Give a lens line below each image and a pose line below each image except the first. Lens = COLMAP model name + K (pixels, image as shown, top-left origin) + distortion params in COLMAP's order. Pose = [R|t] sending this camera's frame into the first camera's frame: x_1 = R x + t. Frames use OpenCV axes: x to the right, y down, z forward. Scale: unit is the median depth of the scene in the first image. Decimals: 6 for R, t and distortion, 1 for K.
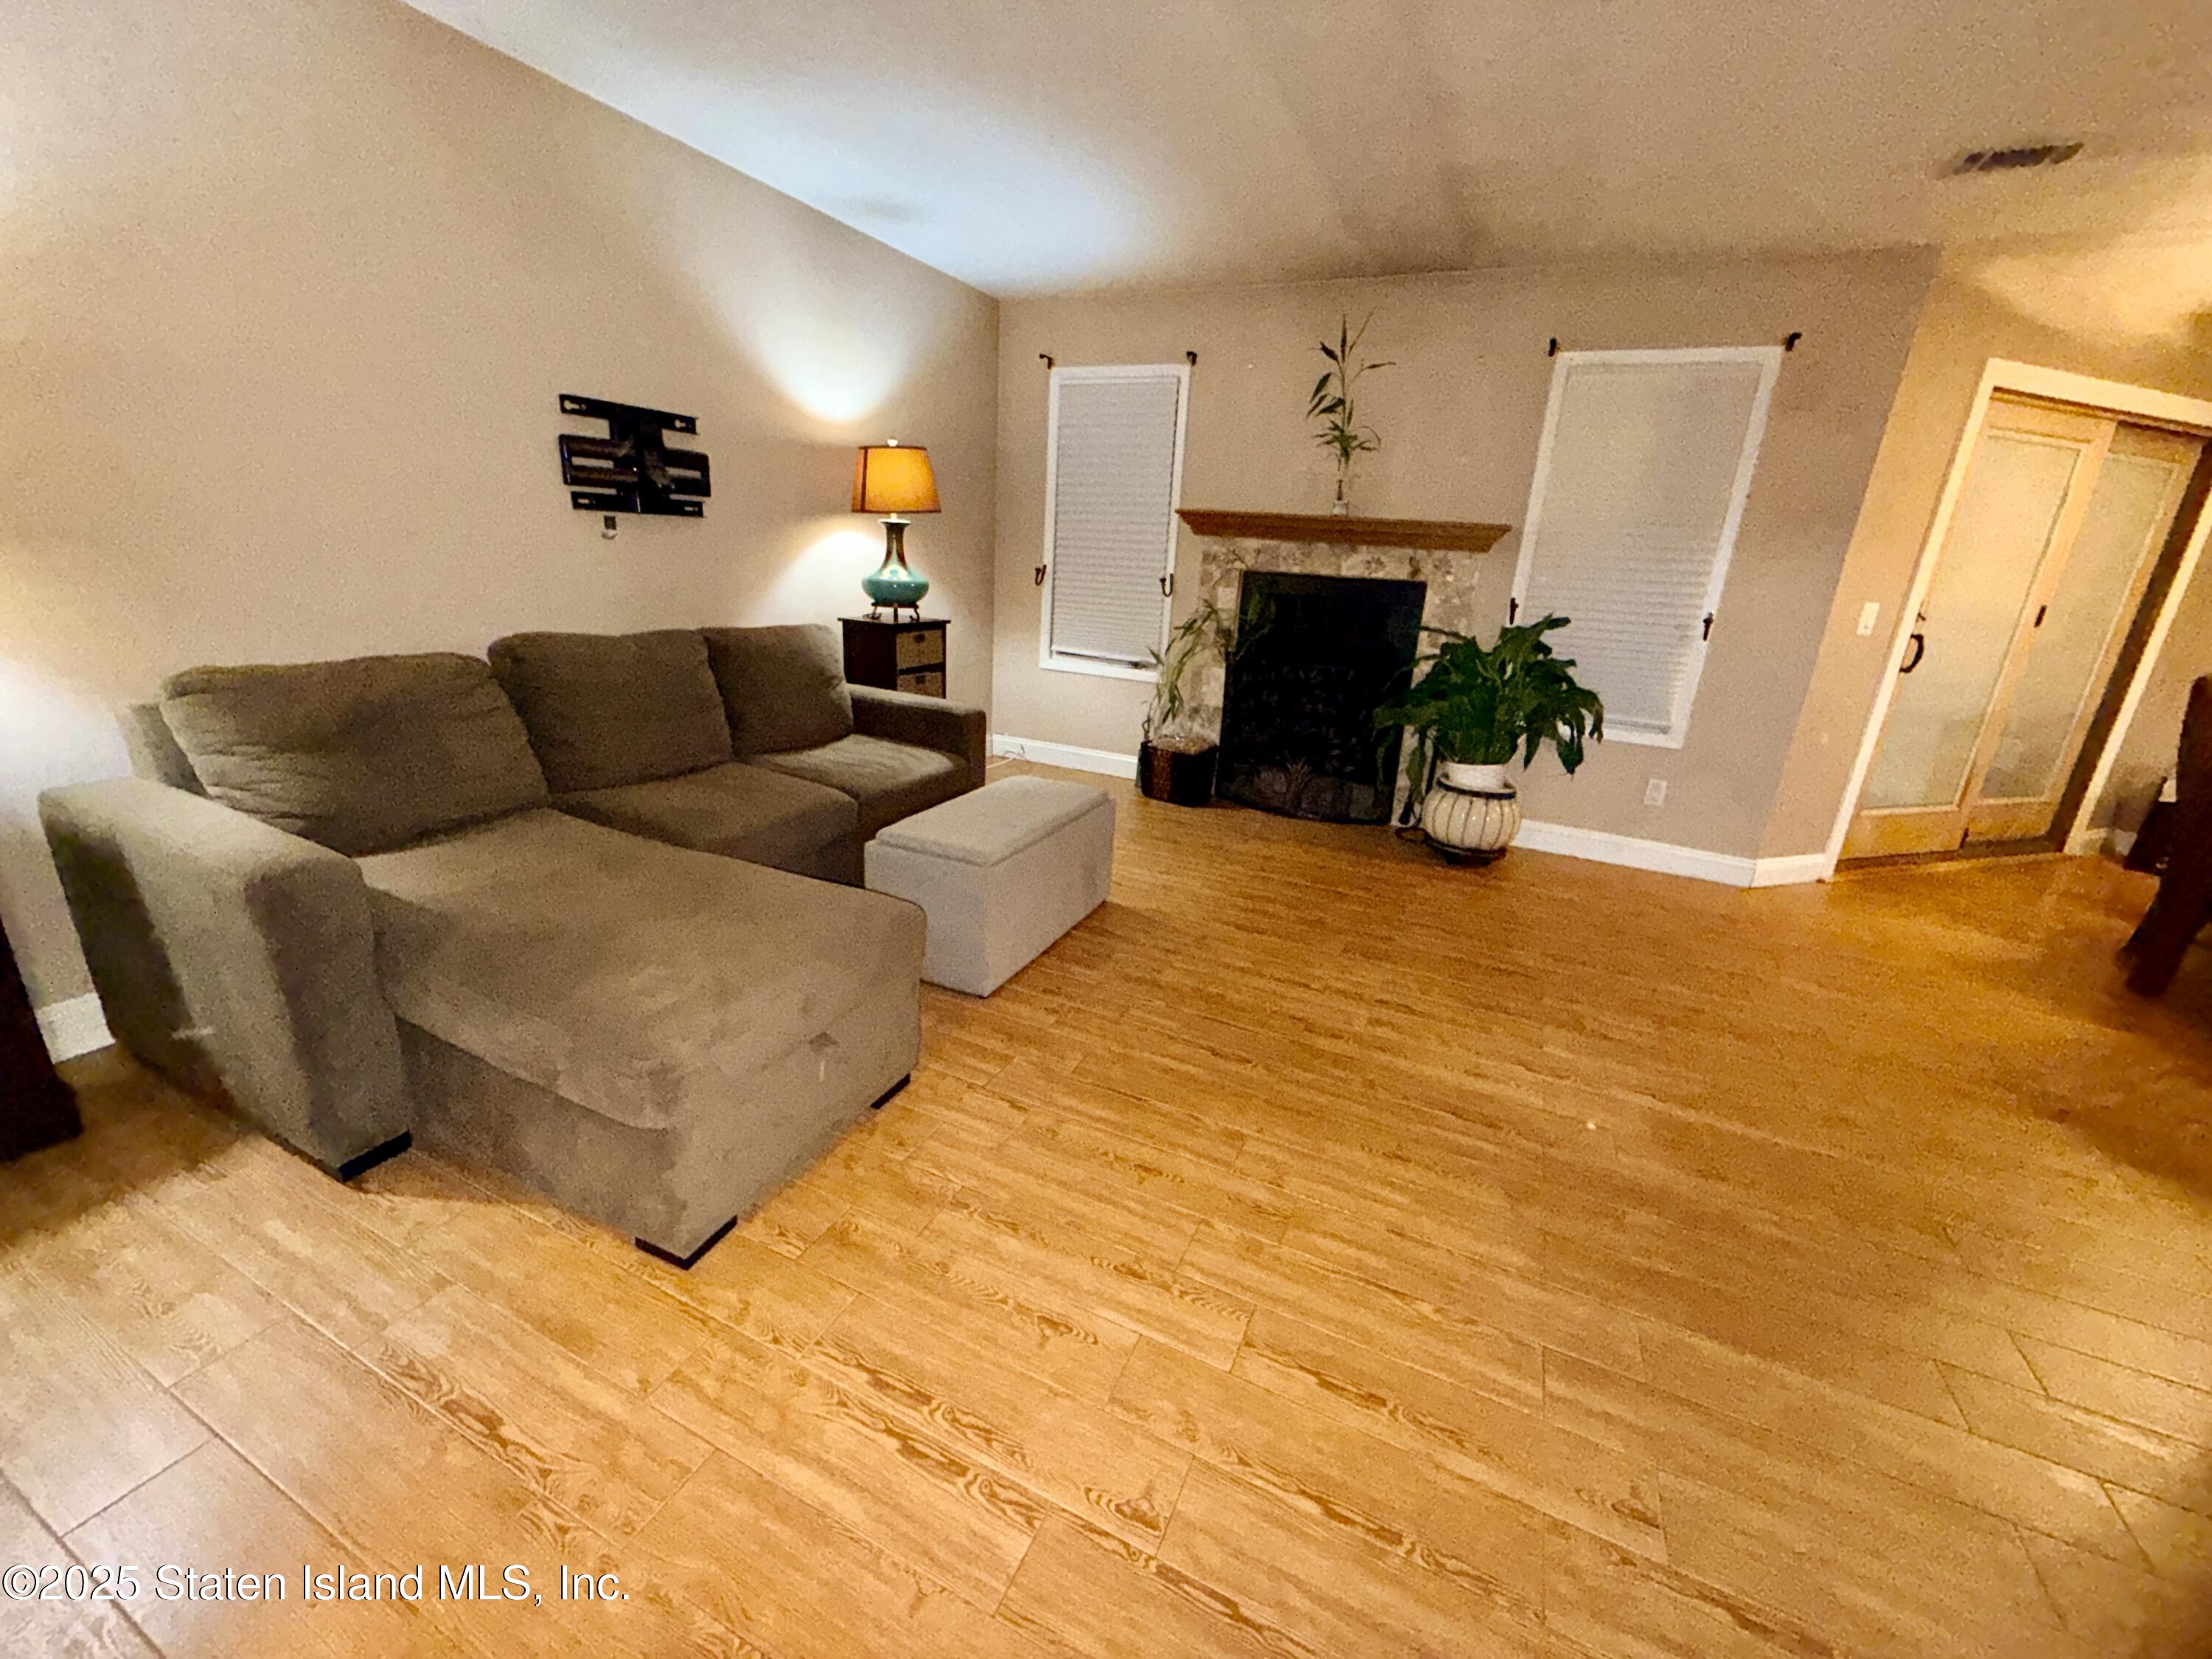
lens RADIAL K [[876.6, 0, 1091.7], [0, 876.6, 823.4], [0, 0, 1]] dist [0.001747, -0.000785]
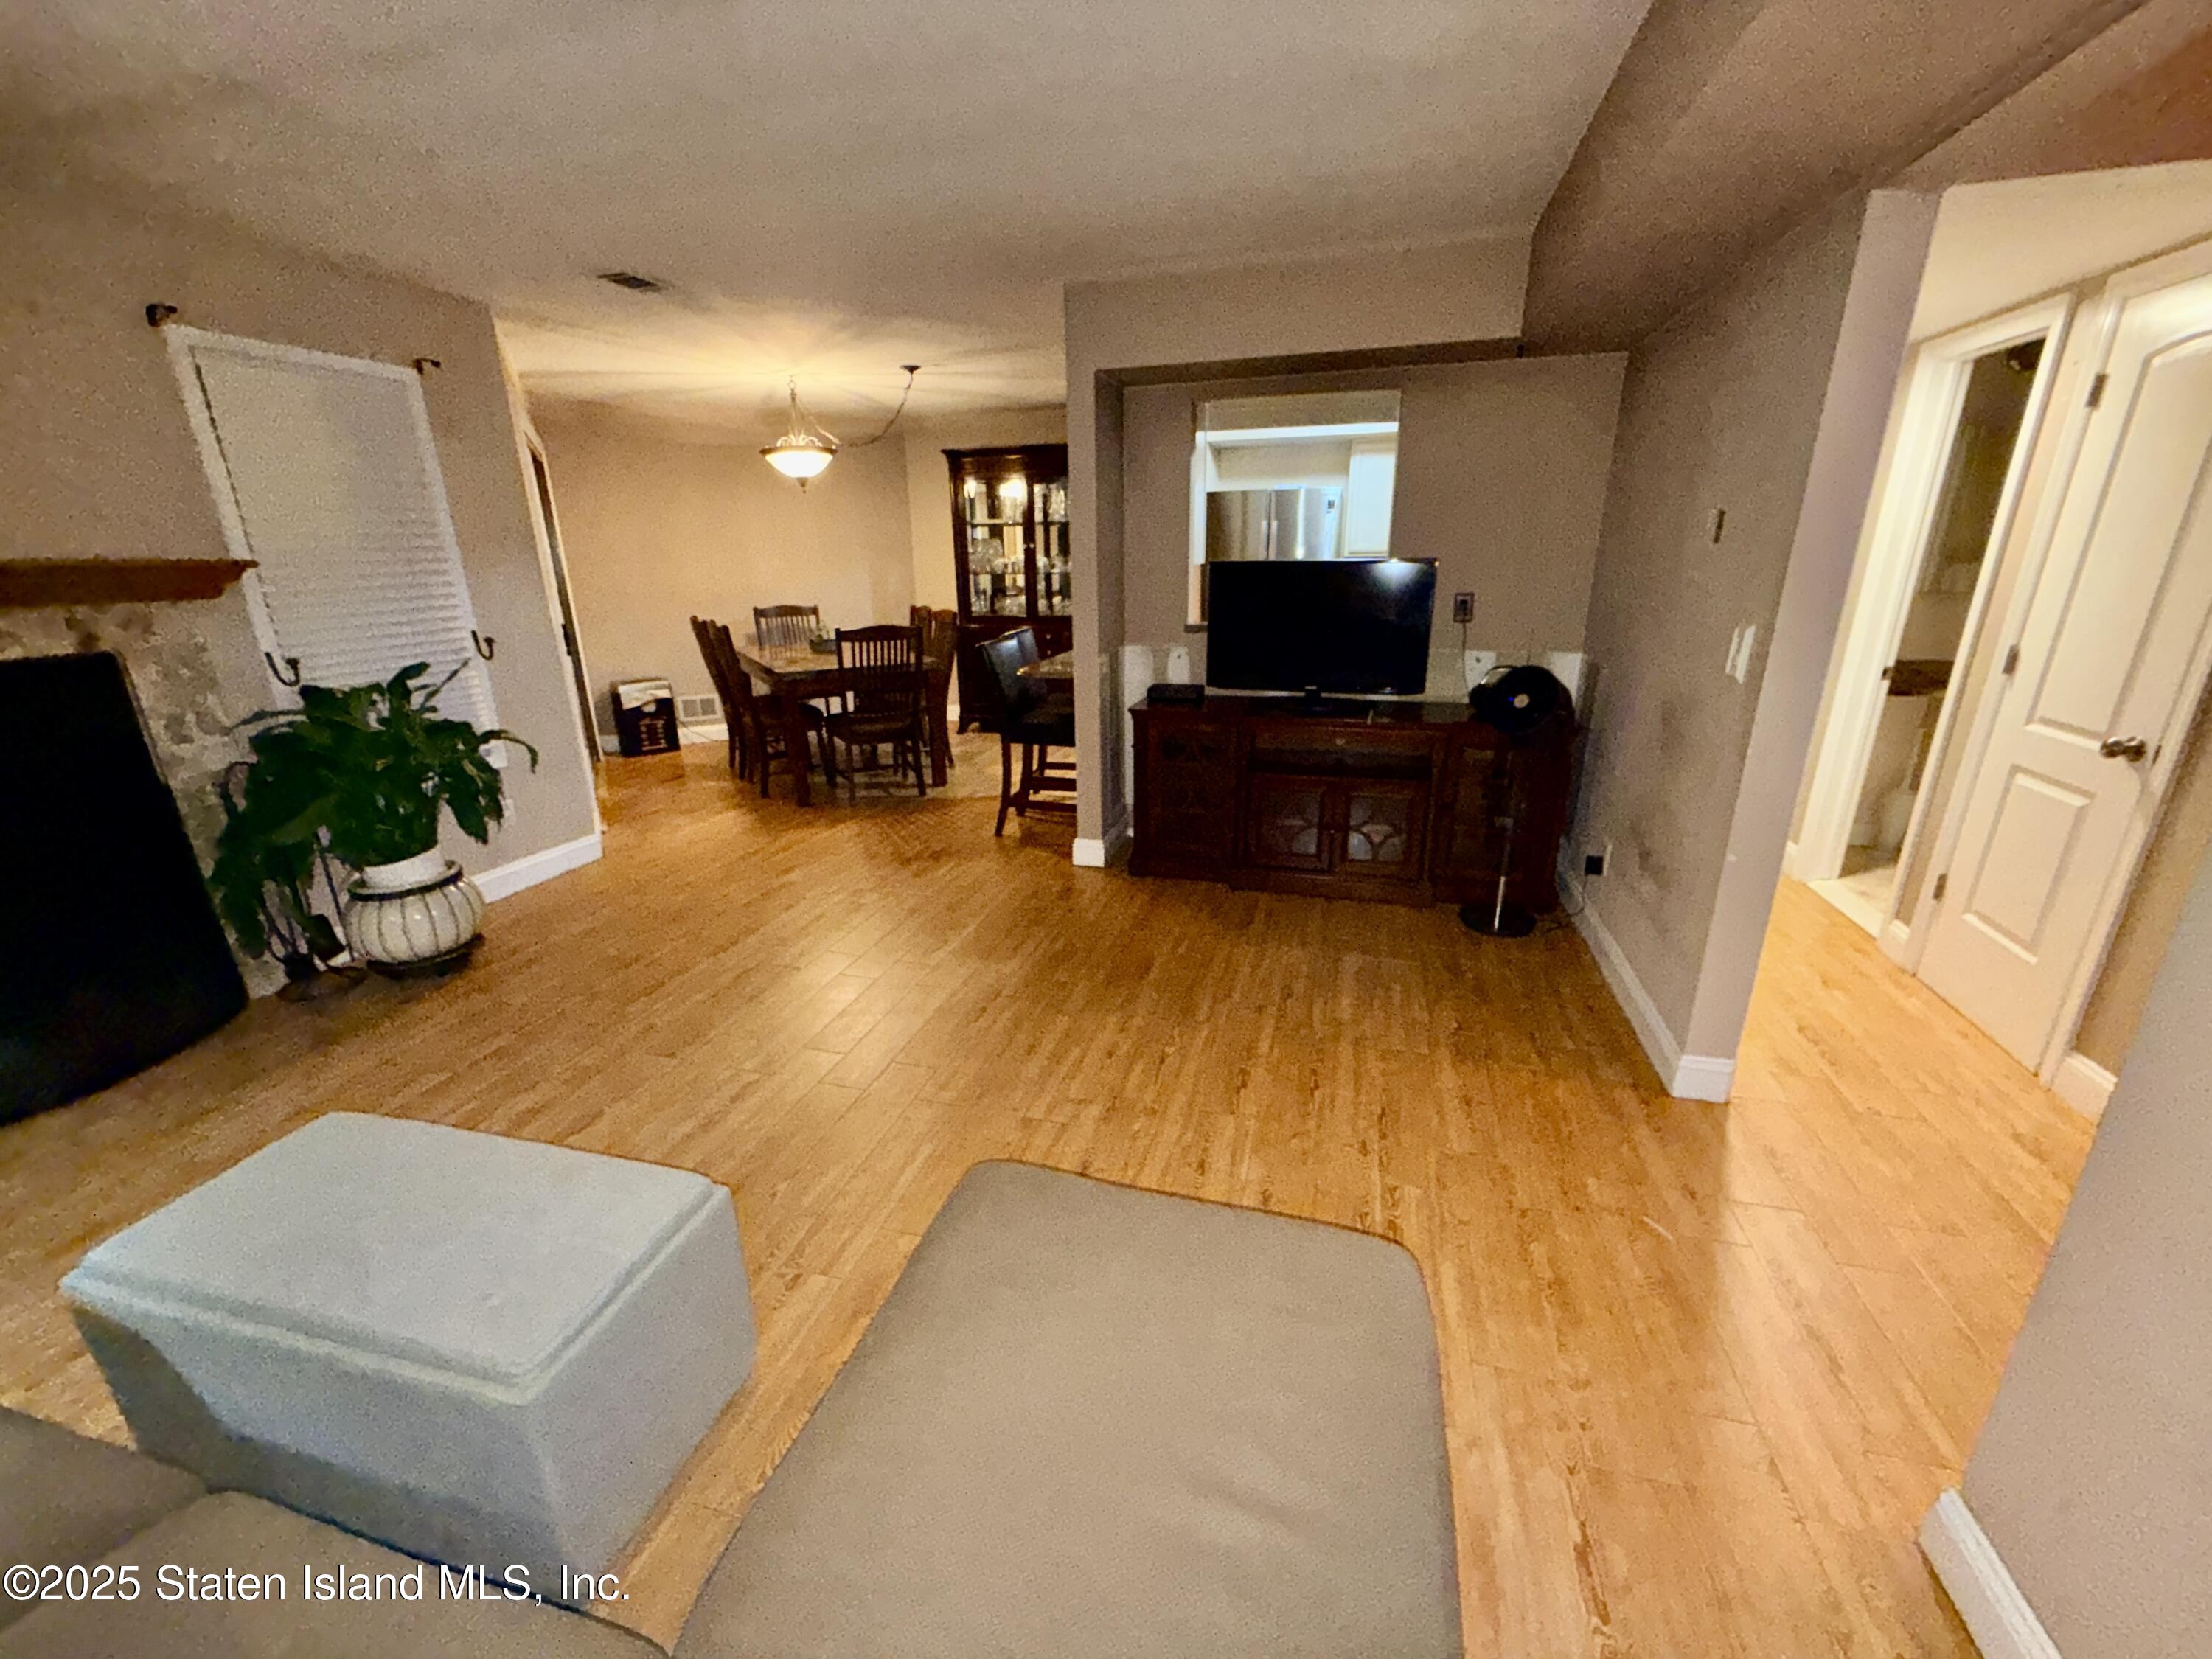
lens RADIAL K [[876.6, 0, 1098.7], [0, 876.6, 835.2], [0, 0, 1]] dist [0.001747, -0.000785]
pose [[-0.166527, -0.361729, 0.917290, -0.533252], [0.301252, 0.867135, 0.396641, -0.278867], [-0.938891, 0.342387, -0.035429, 0.554047]]
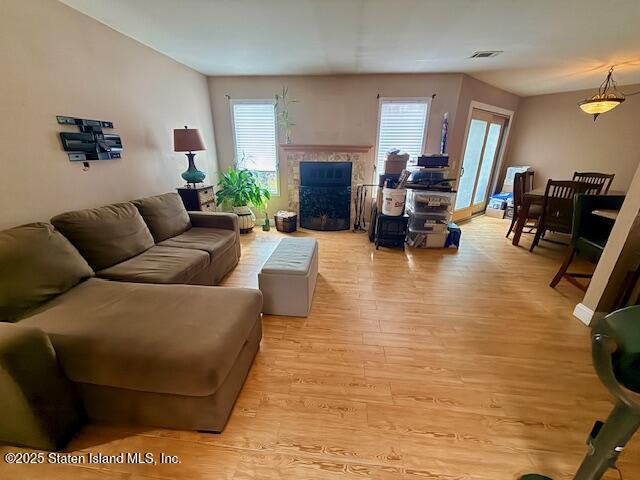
lens RADIAL K [[252.0, 0, 316.8], [0, 252.0, 240.5], [0, 0, 1]] dist [-0.000466, -0.000022]
pose [[0.942267, -0.160584, 0.293846, -0.158922], [0.145253, 0.986666, 0.073426, -0.075377], [-0.301719, -0.026504, 0.953029, 0.063906]]
